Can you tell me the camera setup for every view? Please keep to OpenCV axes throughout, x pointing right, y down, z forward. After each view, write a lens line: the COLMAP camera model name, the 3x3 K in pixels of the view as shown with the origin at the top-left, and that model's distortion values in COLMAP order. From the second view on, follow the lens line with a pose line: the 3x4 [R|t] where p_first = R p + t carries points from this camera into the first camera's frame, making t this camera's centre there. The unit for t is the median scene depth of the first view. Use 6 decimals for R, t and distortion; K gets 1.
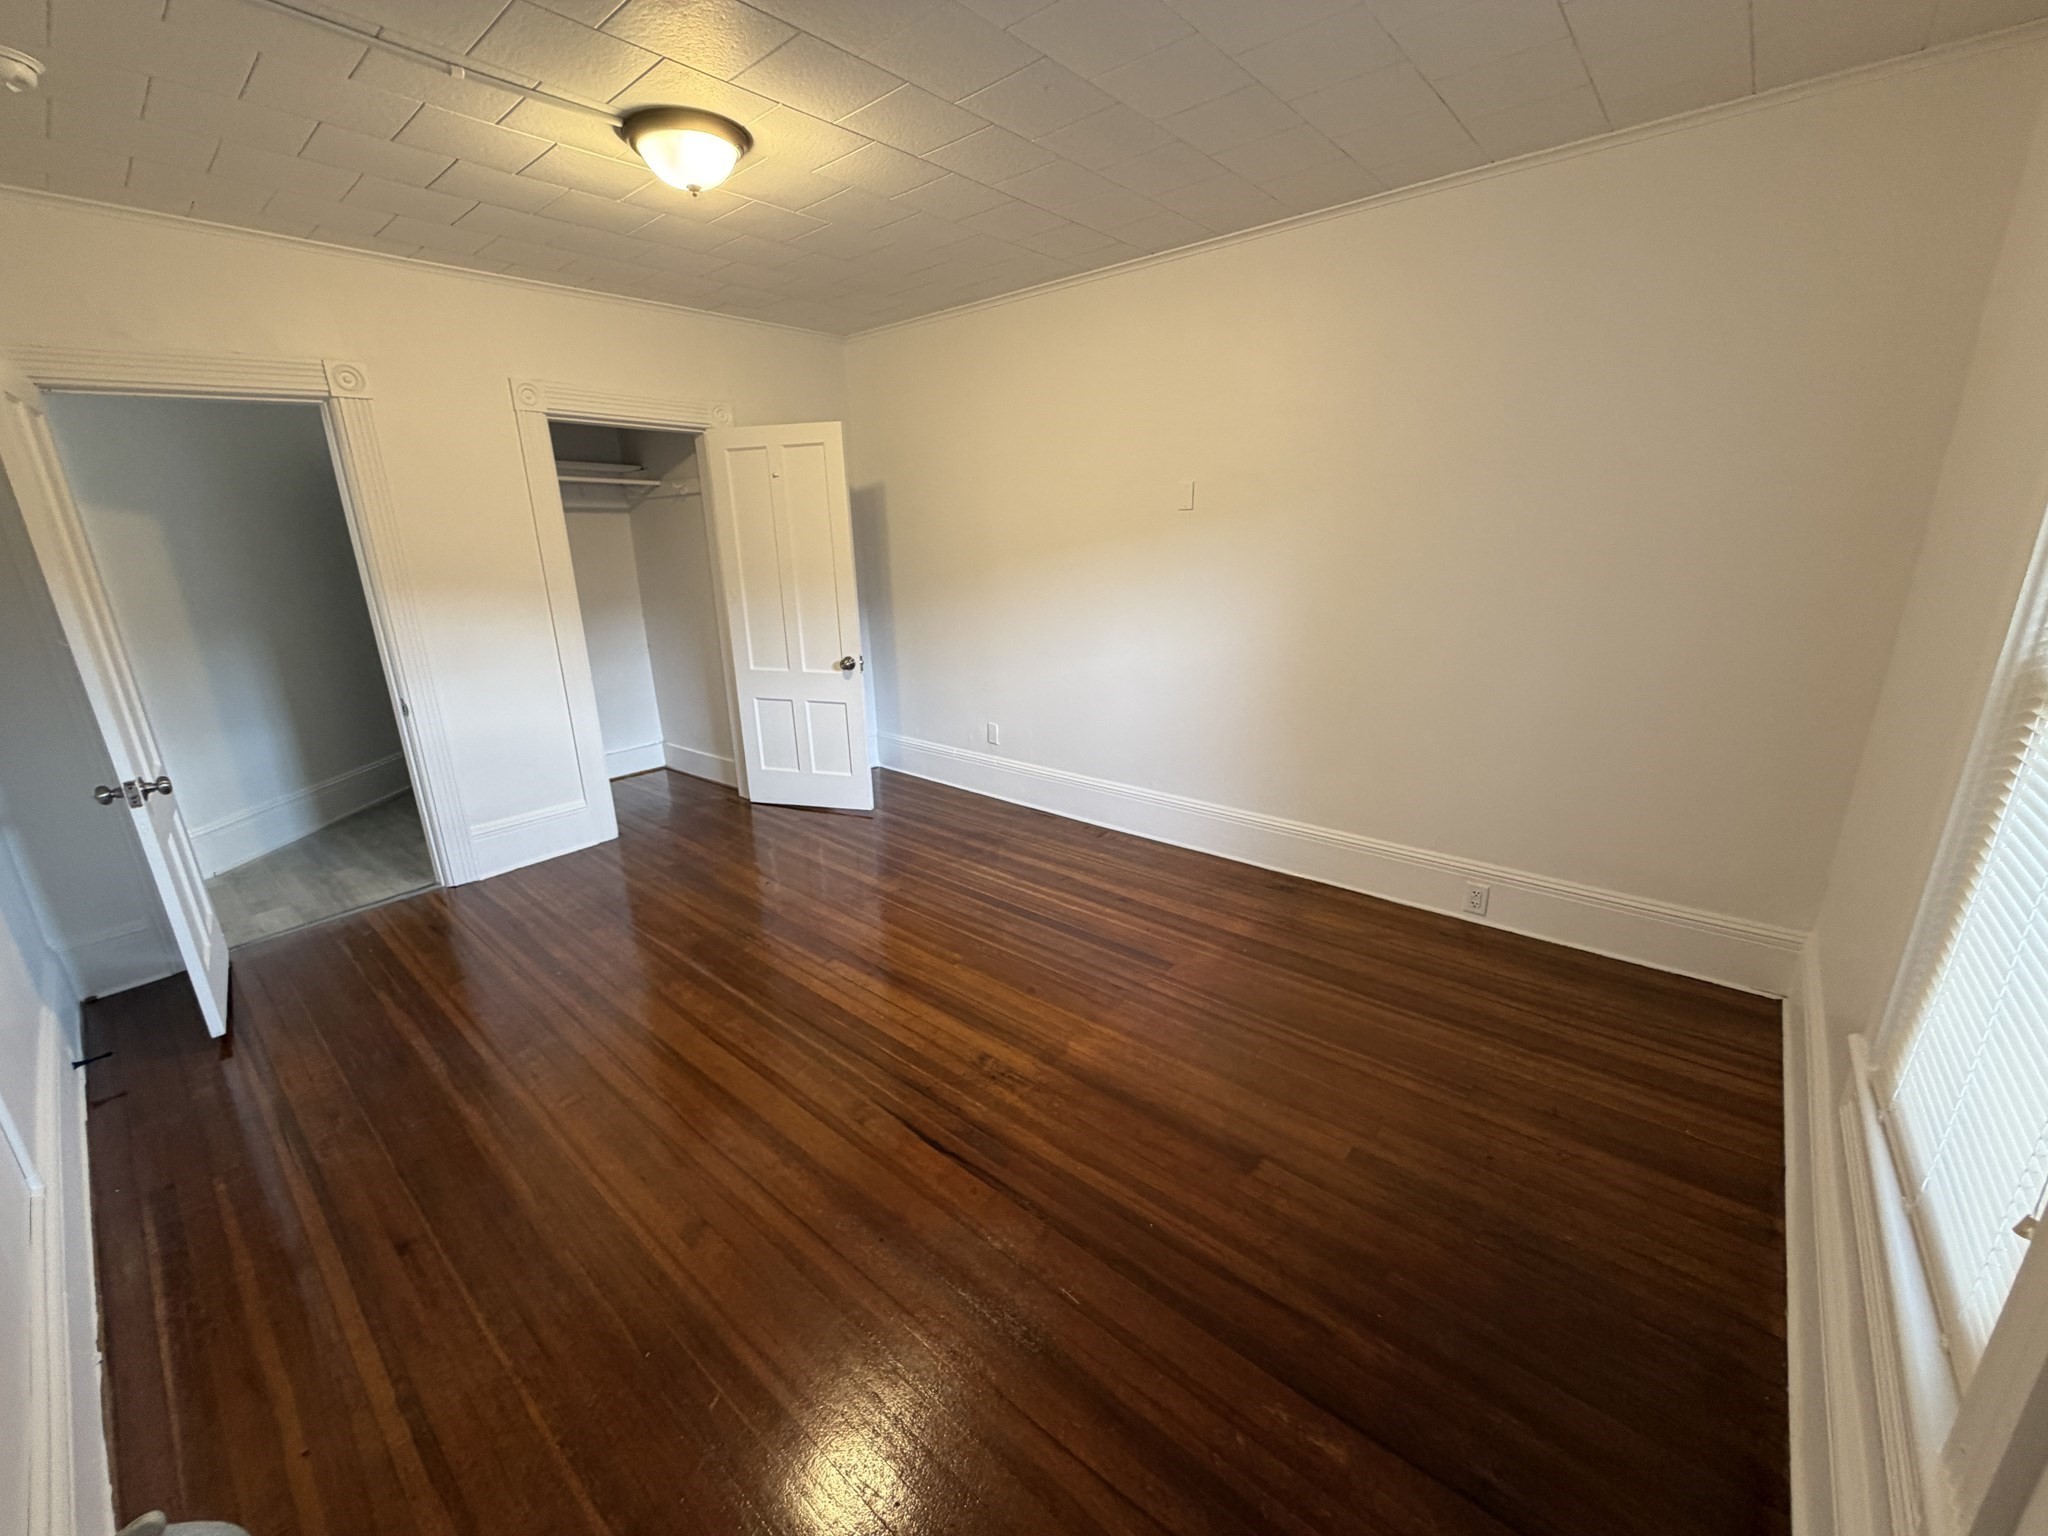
lens RADIAL K [[822.9, 0, 1016.8], [0, 822.9, 769.9], [0, 0, 1]] dist [0.003687, -0.000089]
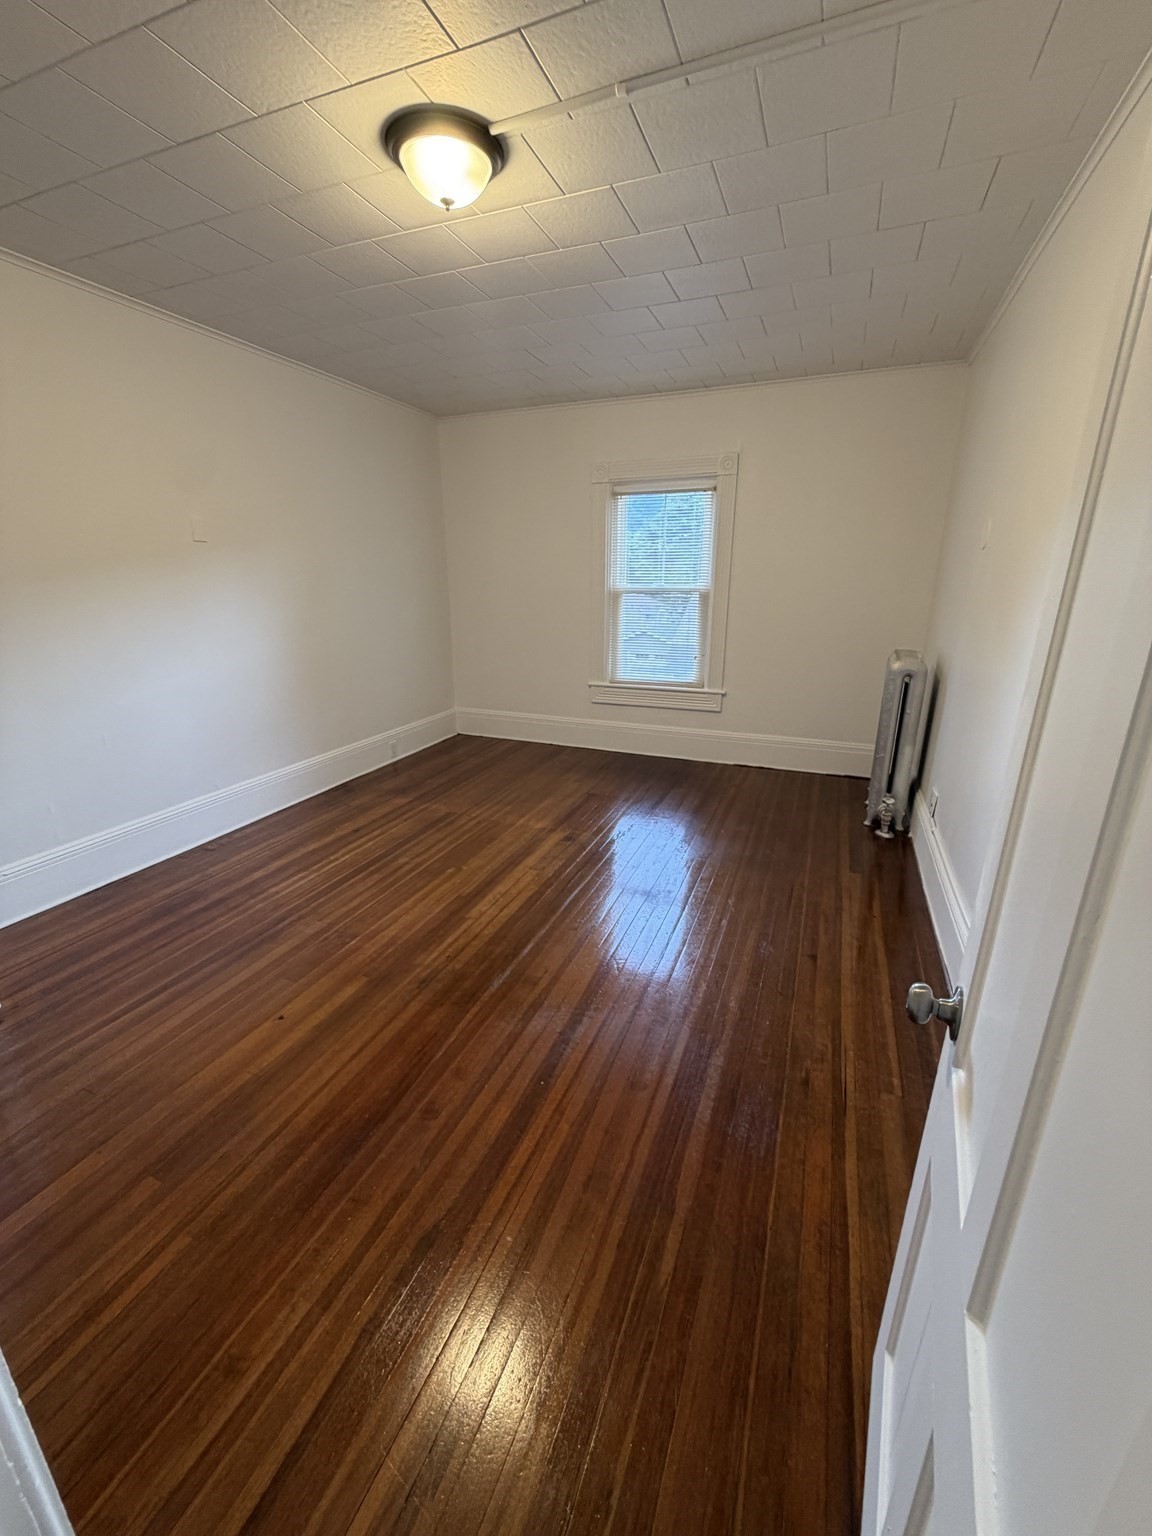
lens RADIAL K [[617.2, 0, 573.0], [0, 617.2, 765.3], [0, 0, 1]] dist [0.003687, -0.000089]
pose [[-0.318140, -0.260423, 0.911574, -0.917252], [0.279424, 0.893061, 0.352654, -0.206381], [-0.905930, 0.366909, -0.211350, 0.876790]]
